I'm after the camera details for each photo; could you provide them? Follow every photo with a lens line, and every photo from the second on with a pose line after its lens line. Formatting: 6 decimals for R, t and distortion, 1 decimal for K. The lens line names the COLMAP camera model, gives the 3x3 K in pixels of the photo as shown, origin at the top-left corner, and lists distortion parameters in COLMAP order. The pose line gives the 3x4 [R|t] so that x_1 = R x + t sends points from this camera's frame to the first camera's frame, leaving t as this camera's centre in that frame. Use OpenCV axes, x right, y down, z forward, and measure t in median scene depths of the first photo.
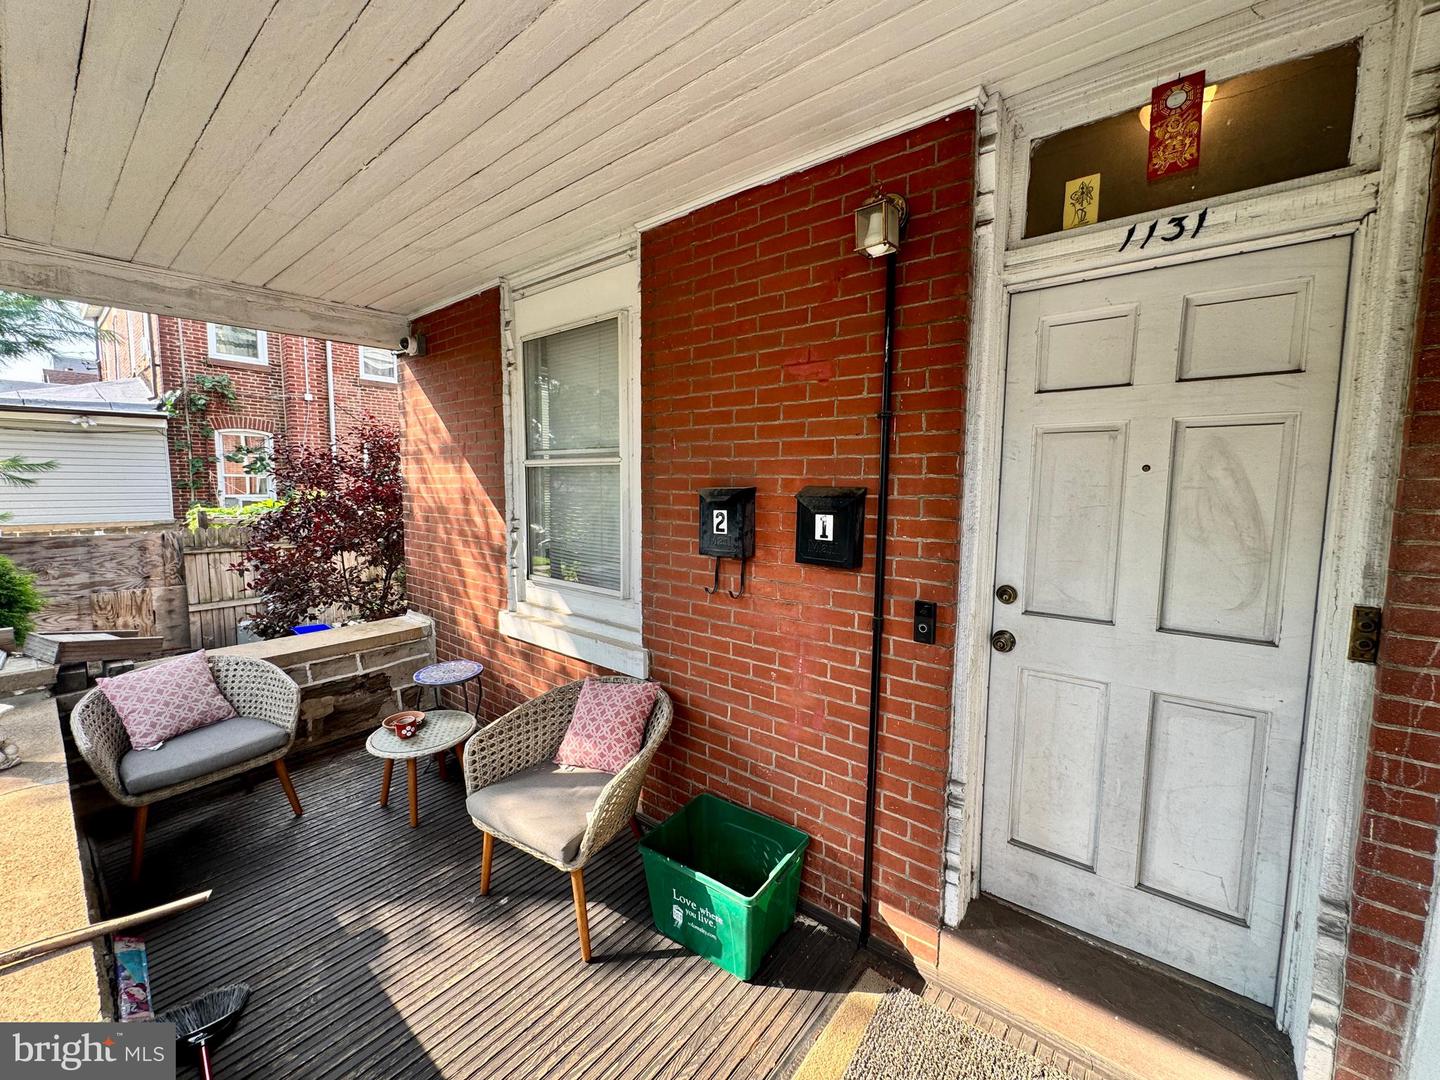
lens RADIAL K [[577.1, 0, 718.4], [0, 577.1, 538.4], [0, 0, 1]] dist [-0.002611, 0.000612]
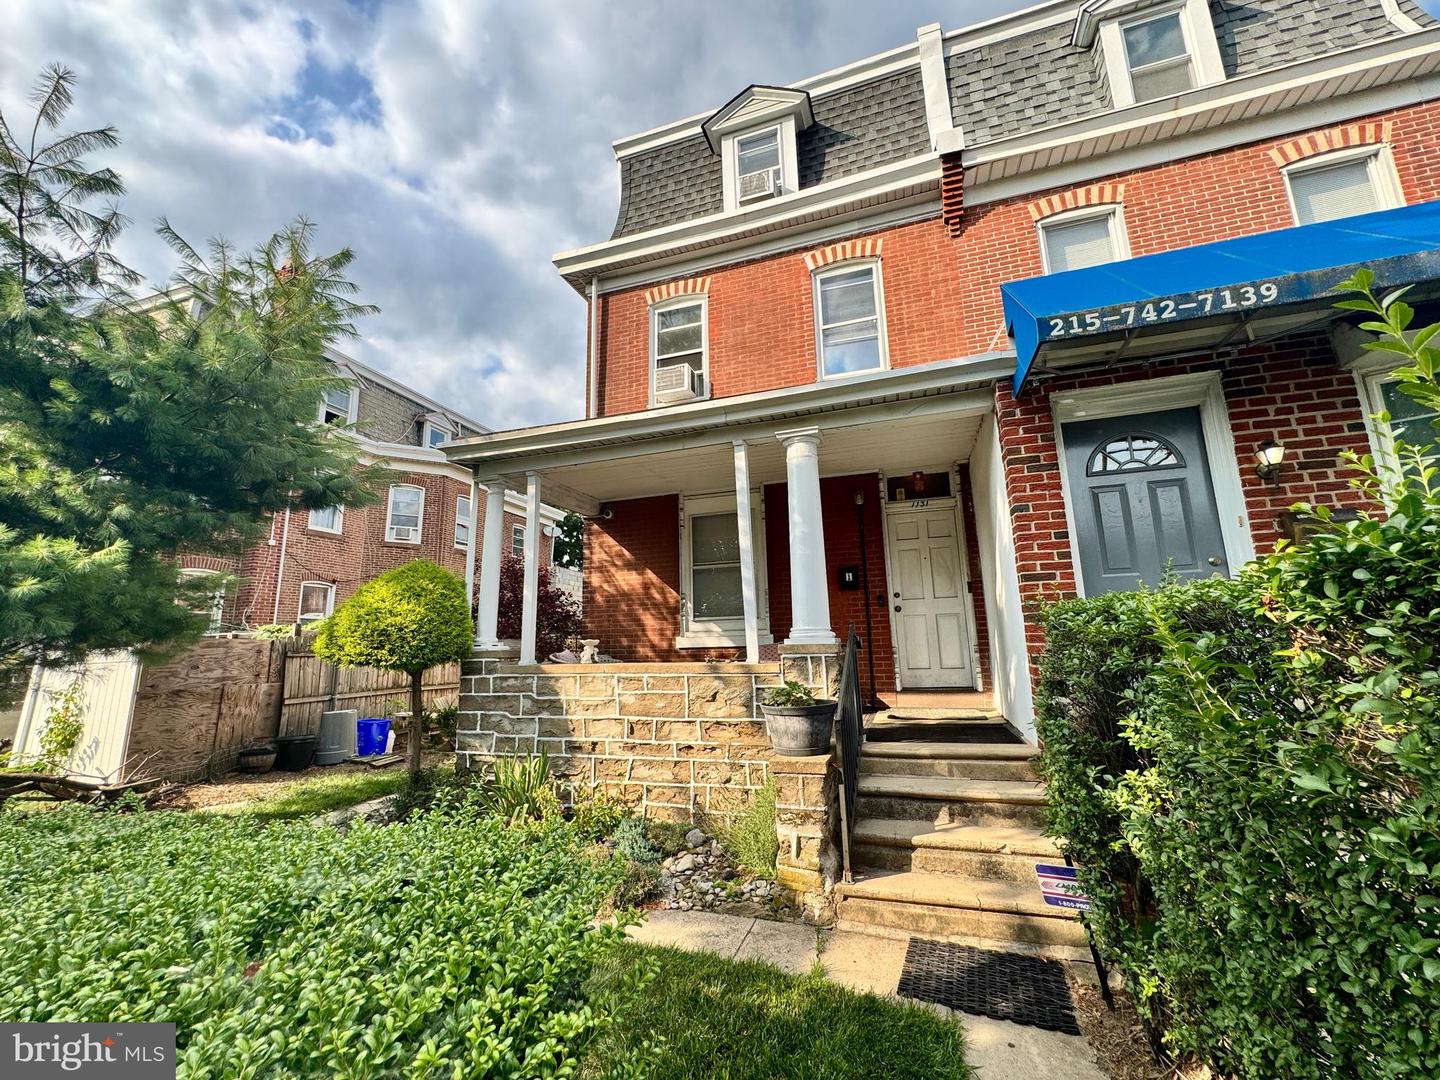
lens RADIAL K [[577.1, 0, 718.5], [0, 577.1, 536.8], [0, 0, 1]] dist [-0.002611, 0.000612]
pose [[0.933383, 0.036014, 0.357070, -1.058112], [0.067187, 0.959825, -0.272435, 0.379485], [-0.352536, 0.278277, 0.893465, -1.102754]]
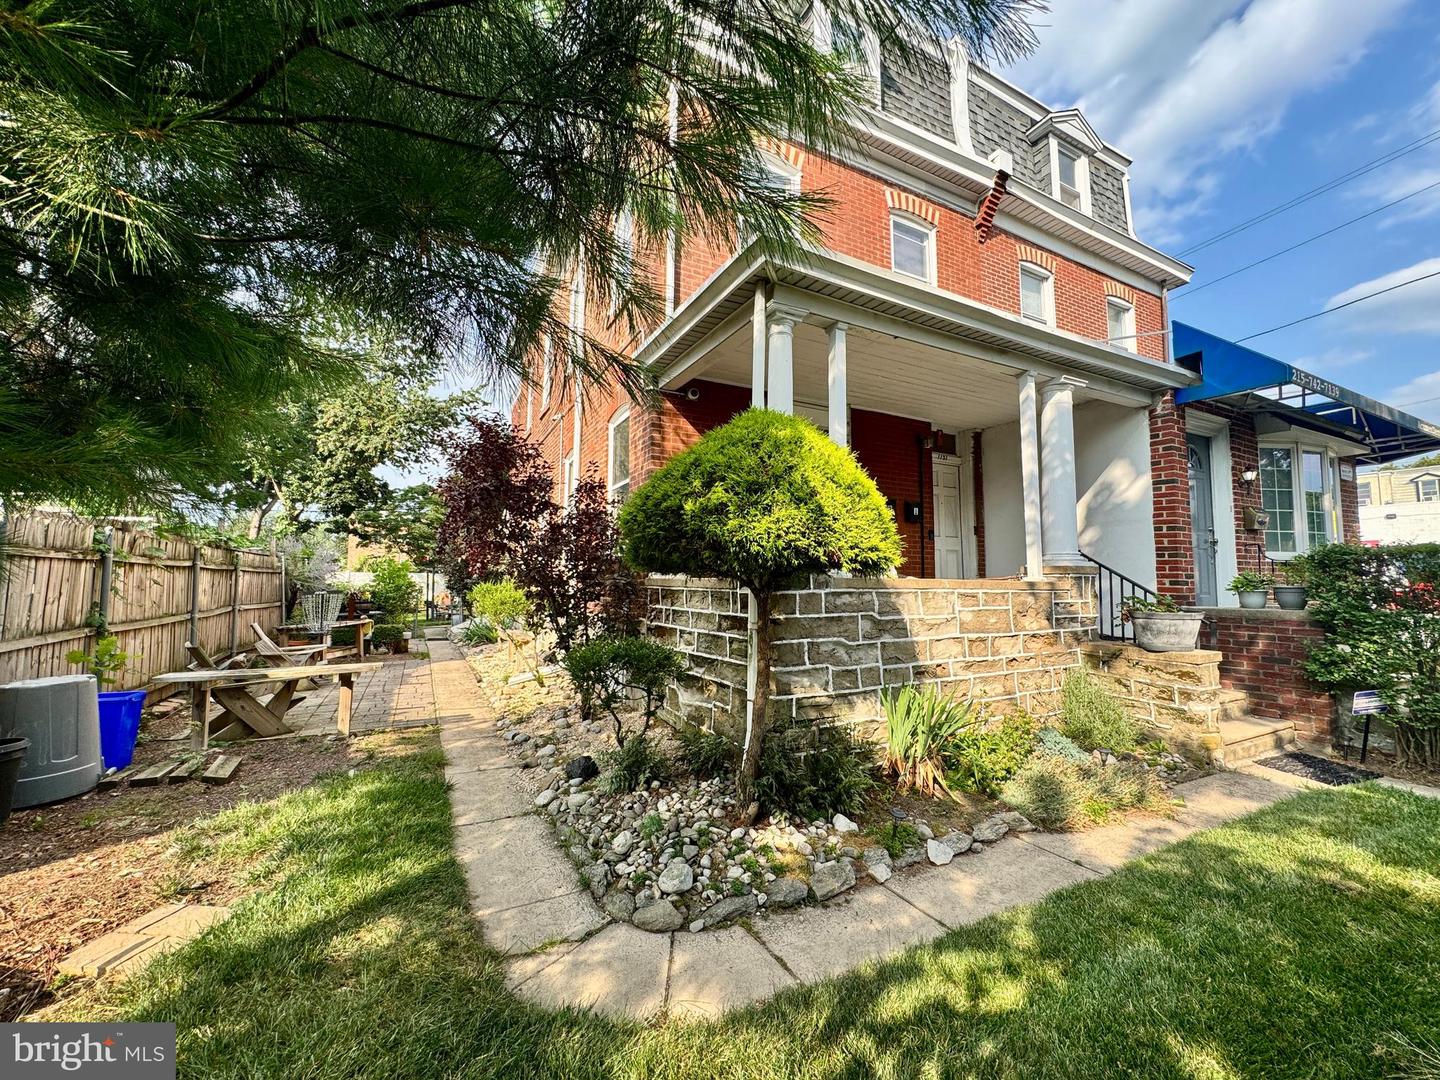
lens RADIAL K [[577.1, 0, 720.9], [0, 577.1, 537.6], [0, 0, 1]] dist [-0.002611, 0.000612]
pose [[0.388866, 0.064047, 0.919066, -2.271377], [0.087820, 0.990461, -0.106179, 0.265935], [-0.917099, 0.122001, 0.379532, 0.457663]]
